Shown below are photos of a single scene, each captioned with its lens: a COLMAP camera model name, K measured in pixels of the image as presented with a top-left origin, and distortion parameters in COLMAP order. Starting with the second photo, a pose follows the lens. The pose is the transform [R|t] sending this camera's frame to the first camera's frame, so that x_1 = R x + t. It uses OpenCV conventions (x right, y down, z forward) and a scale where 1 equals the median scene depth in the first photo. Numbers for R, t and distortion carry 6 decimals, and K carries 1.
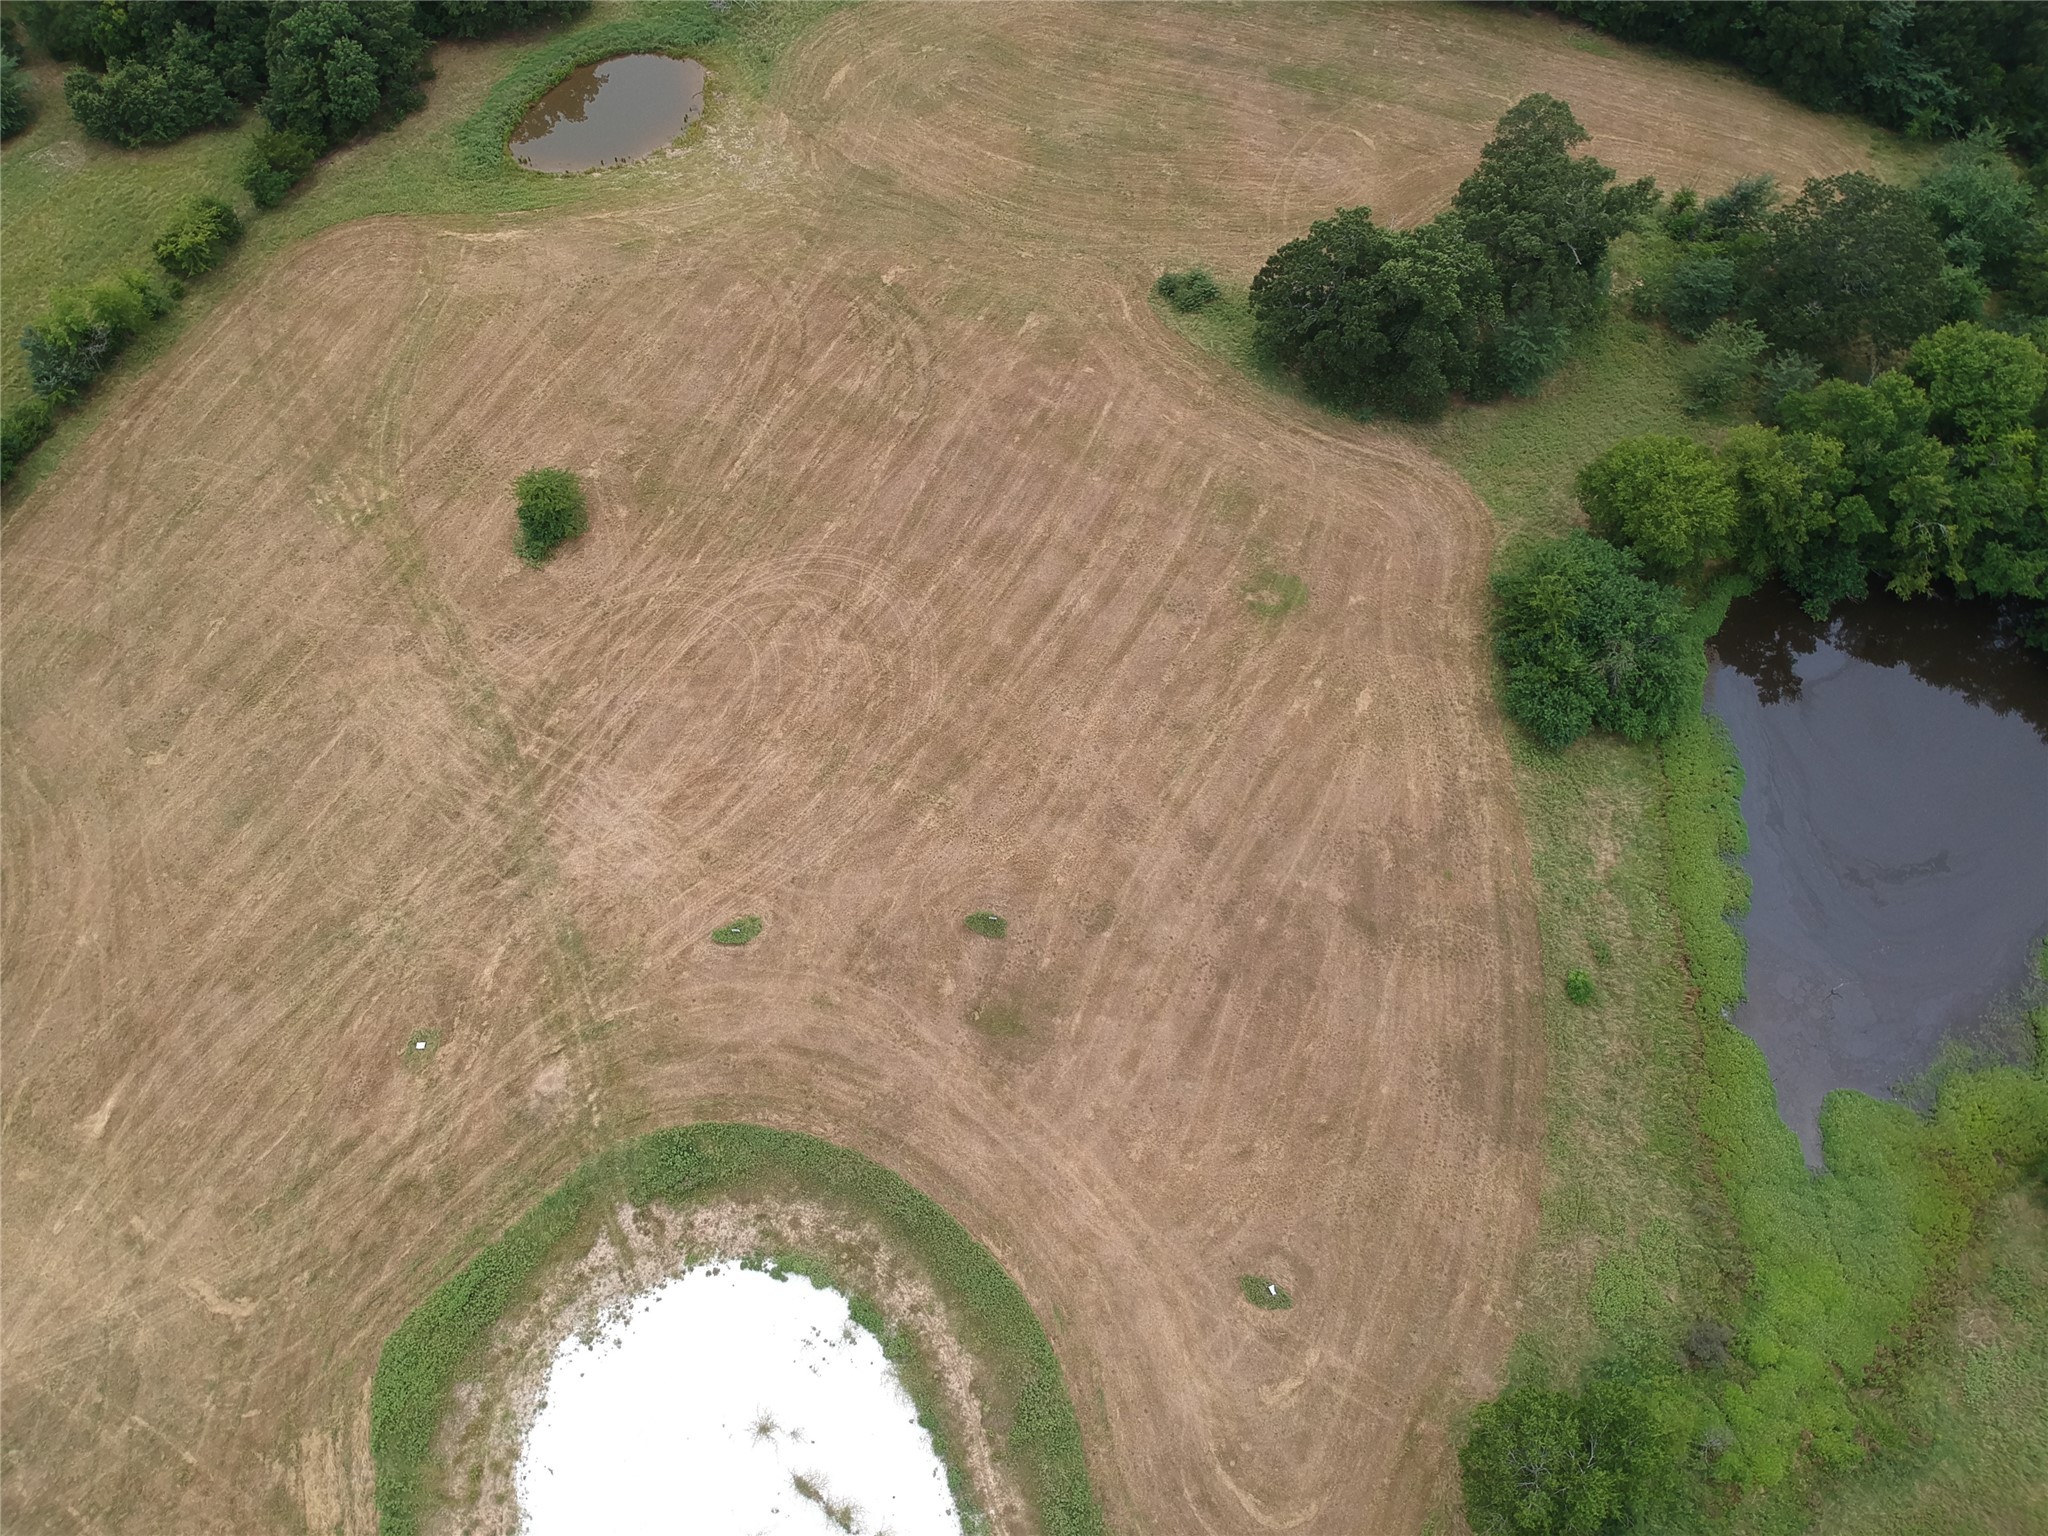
lens RADIAL K [[1502.7, 0, 1016.3], [0, 1502.7, 748.6], [0, 0, 1]] dist [0.077442, -0.152638]
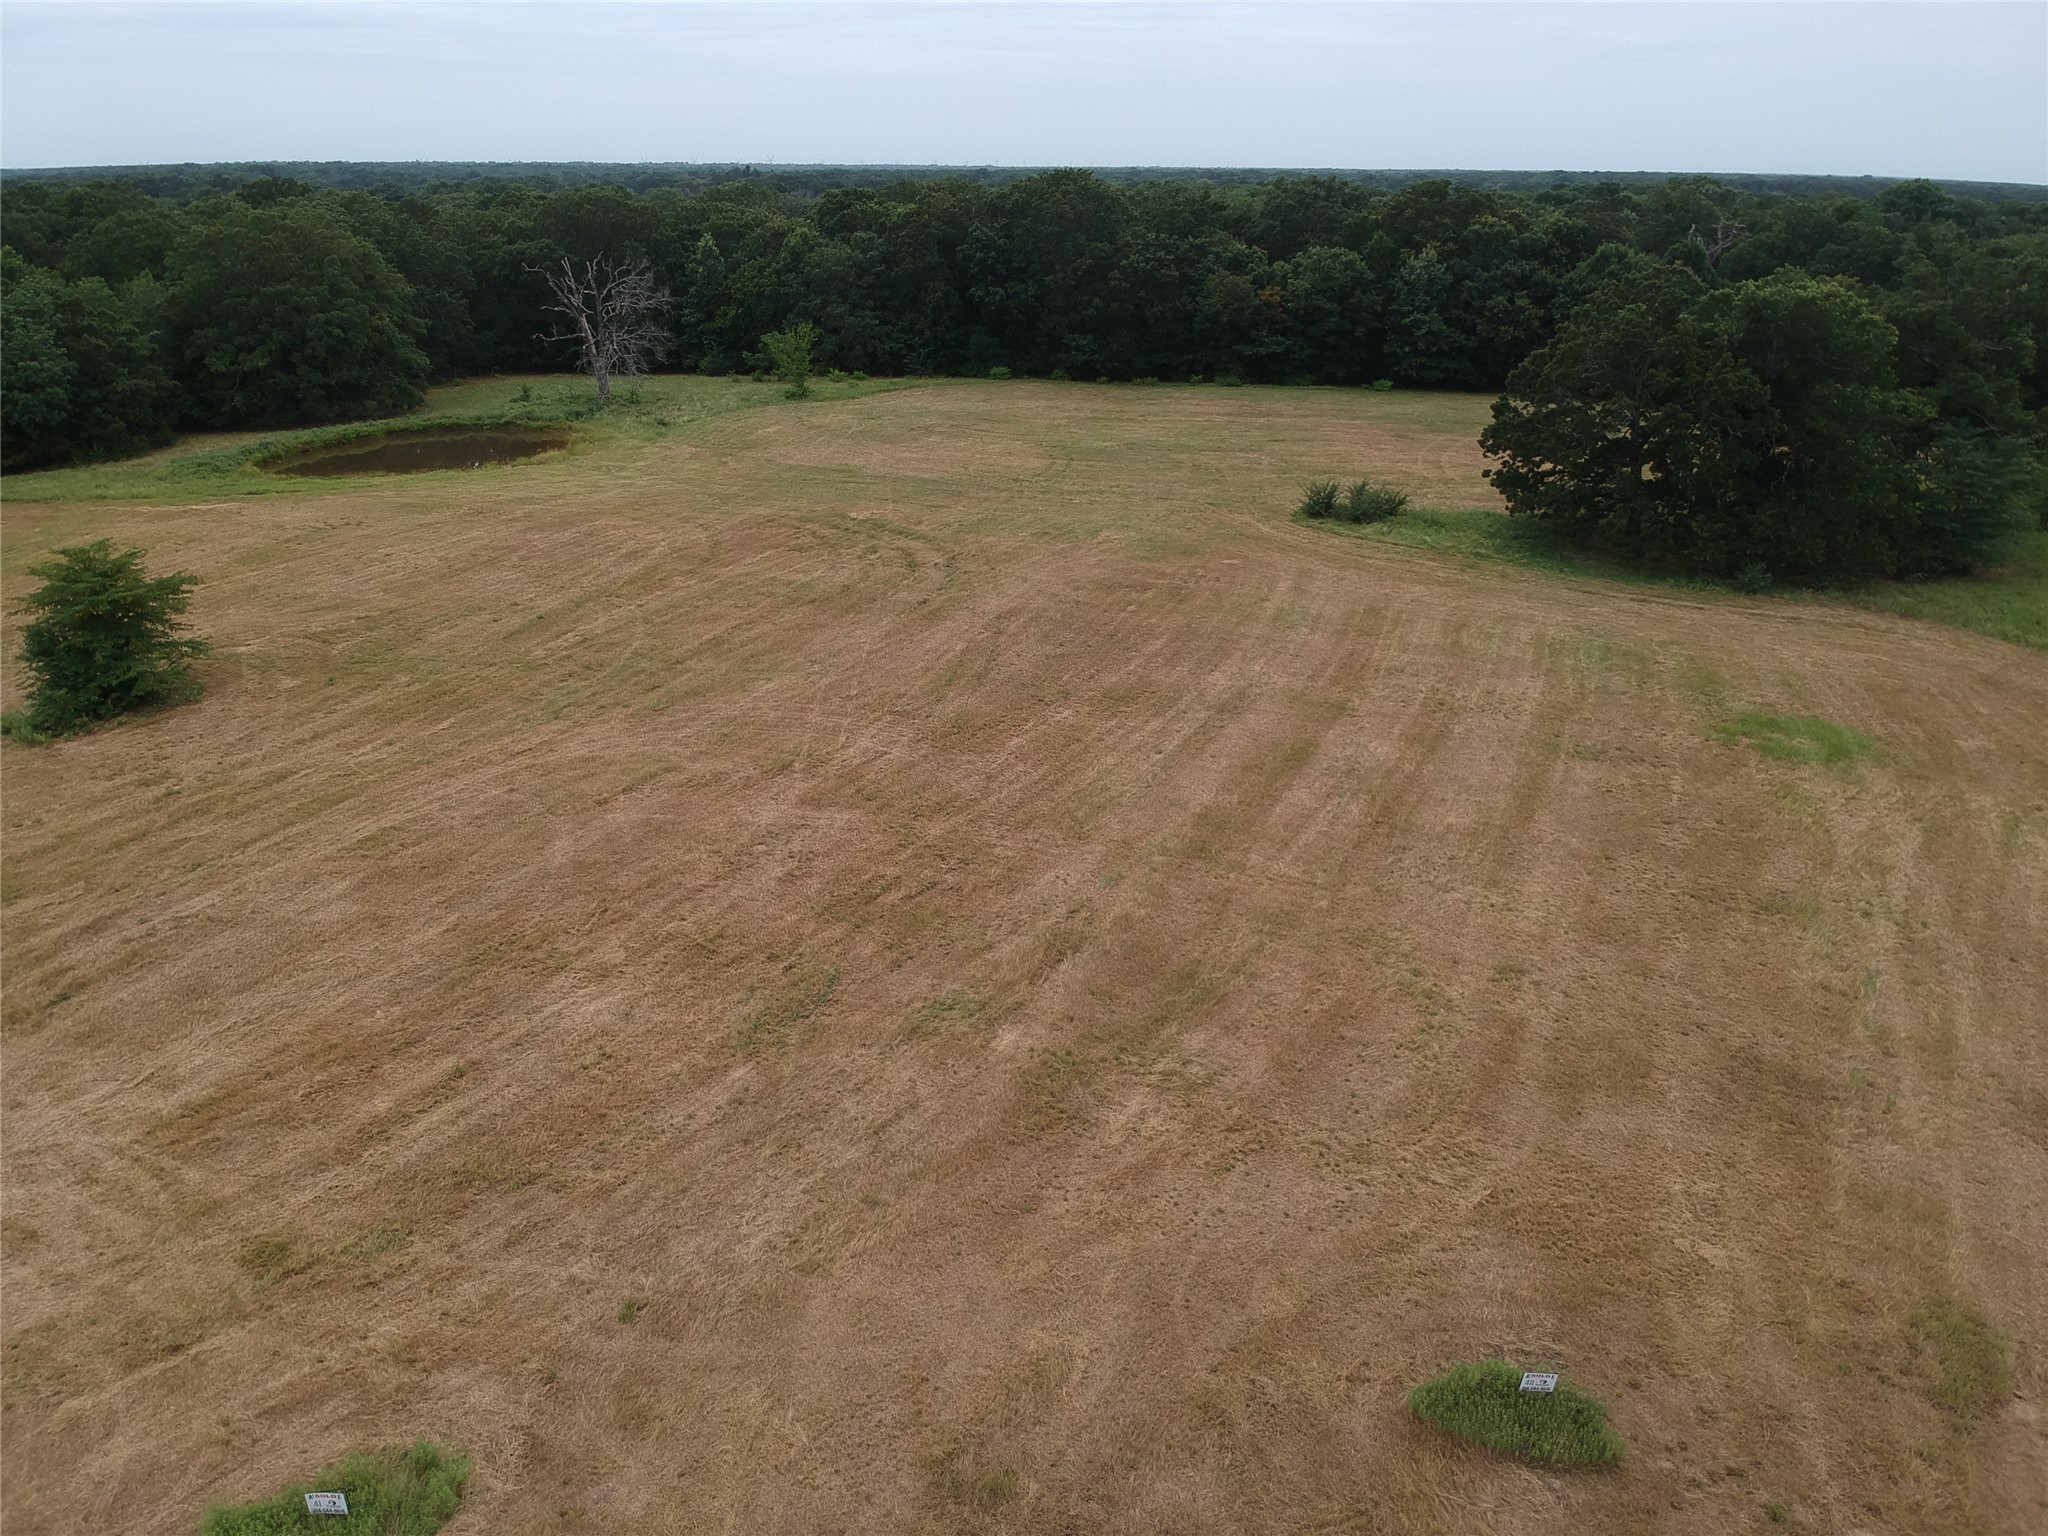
lens RADIAL K [[1502.7, 0, 1015.0], [0, 1502.7, 757.1], [0, 0, 1]] dist [0.077442, -0.152638]
pose [[0.994695, -0.036973, 0.095989, -0.103169], [0.087095, 0.799228, -0.594684, 0.154440], [-0.054730, 0.599890, 0.798208, 0.714576]]
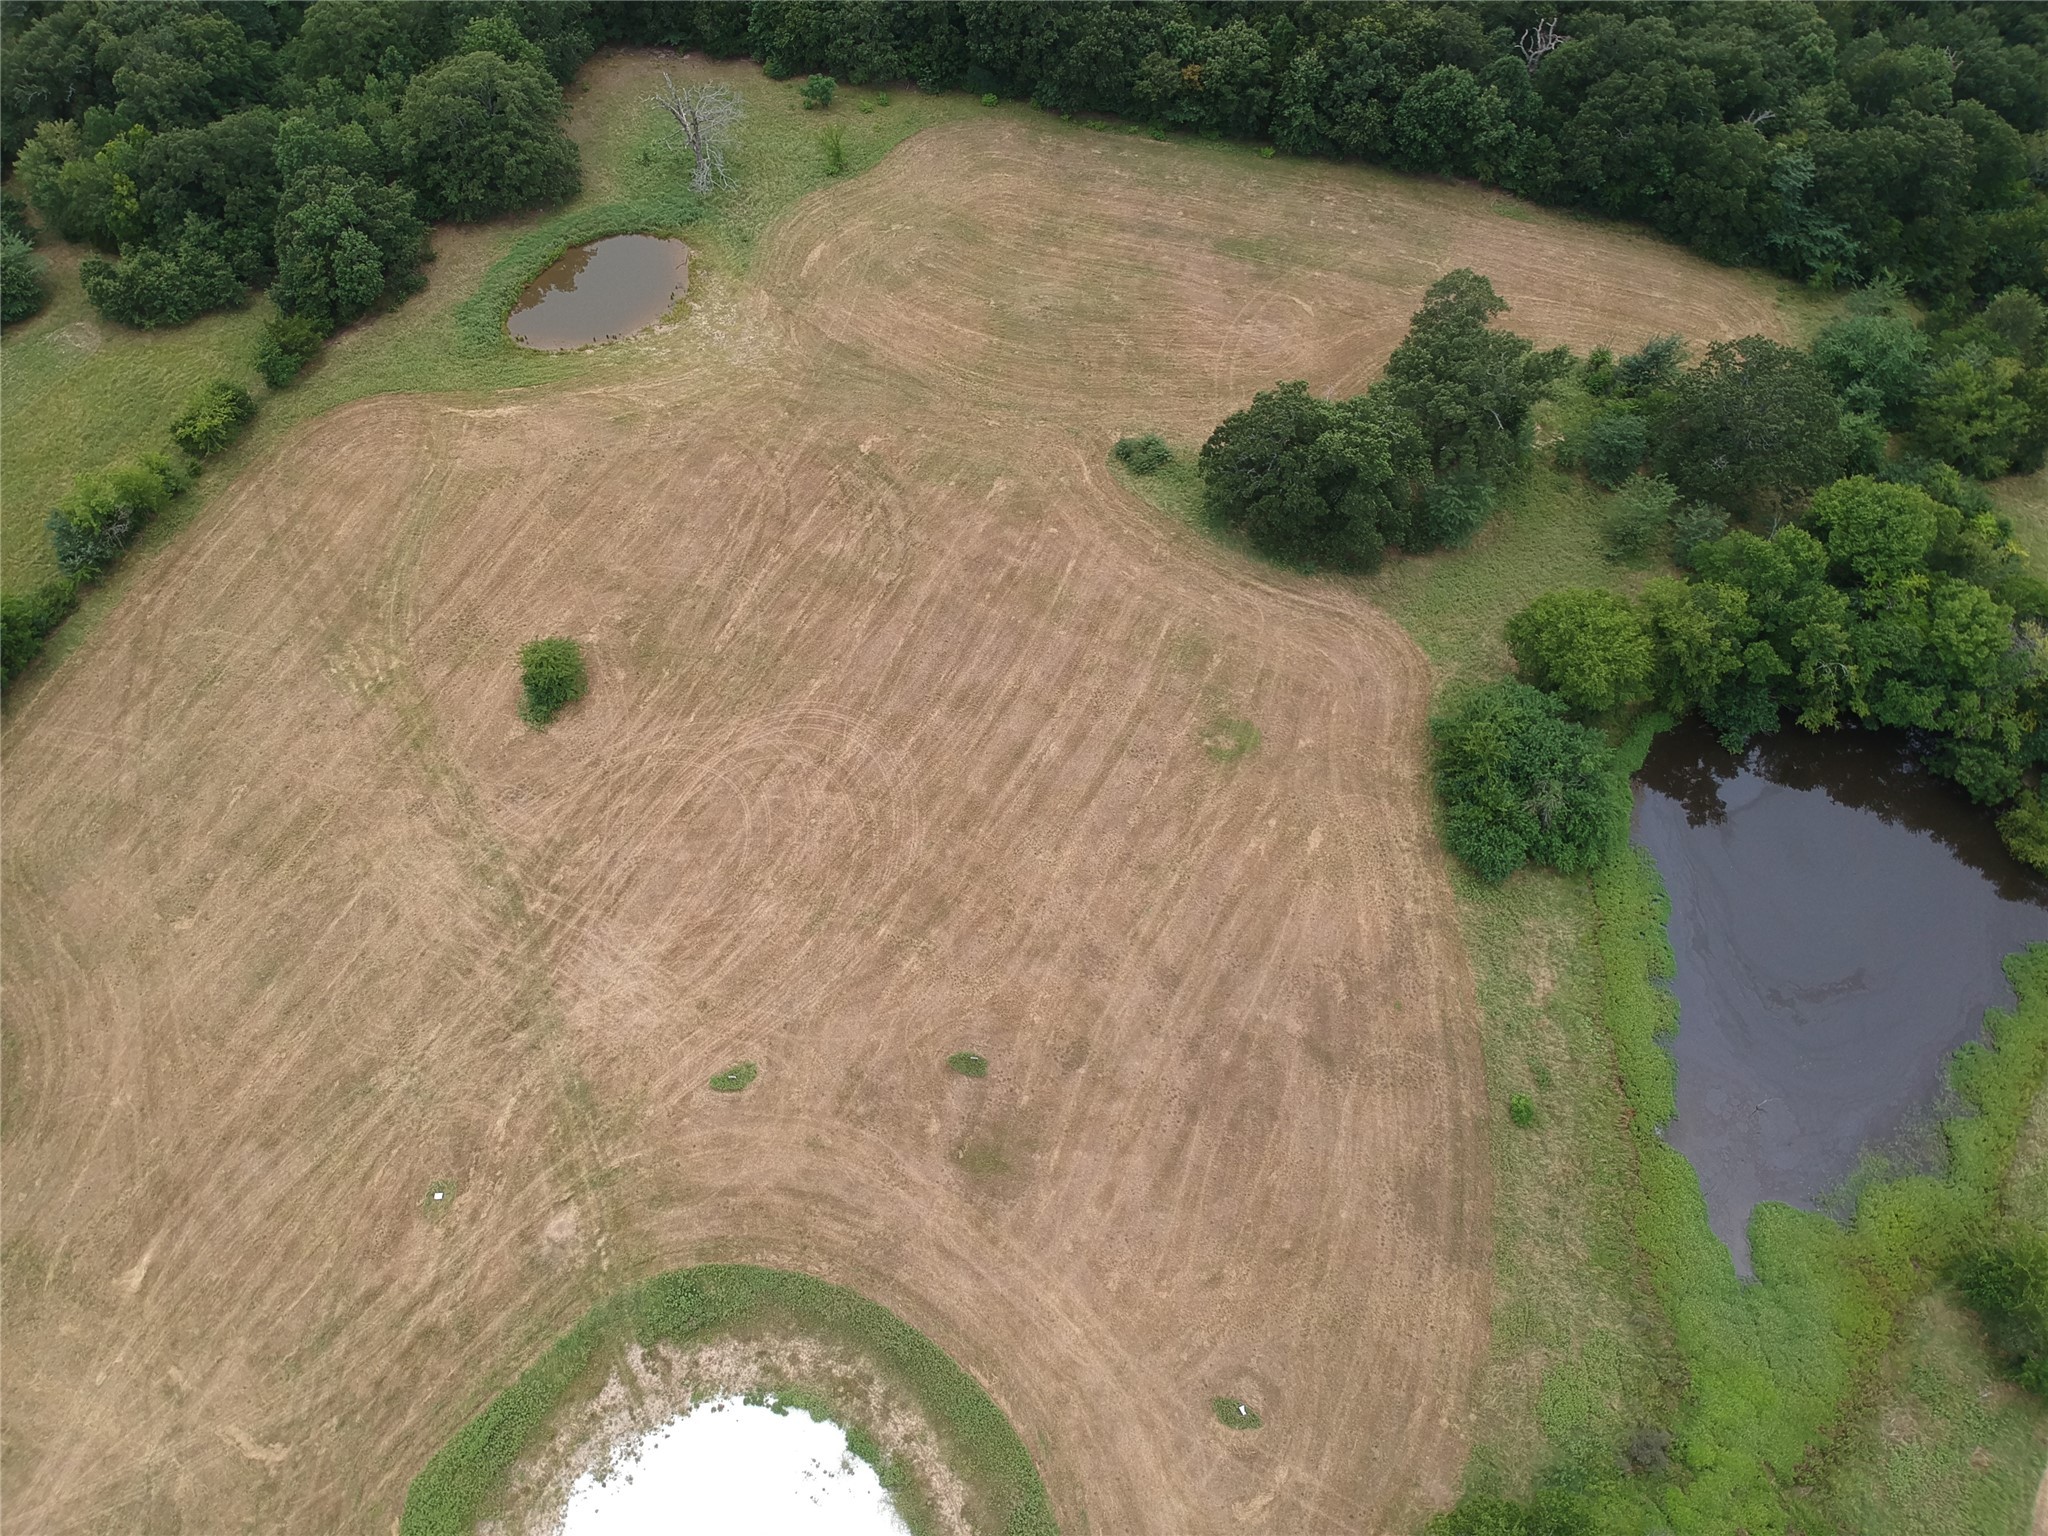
lens RADIAL K [[1502.7, 0, 1017.4], [0, 1502.7, 745.6], [0, 0, 1]] dist [0.077442, -0.152638]
pose [[0.999641, -0.021129, 0.016457, 0.001936], [0.022016, 0.998204, -0.055719, -0.044859], [-0.015250, 0.056062, 0.998311, -0.074736]]
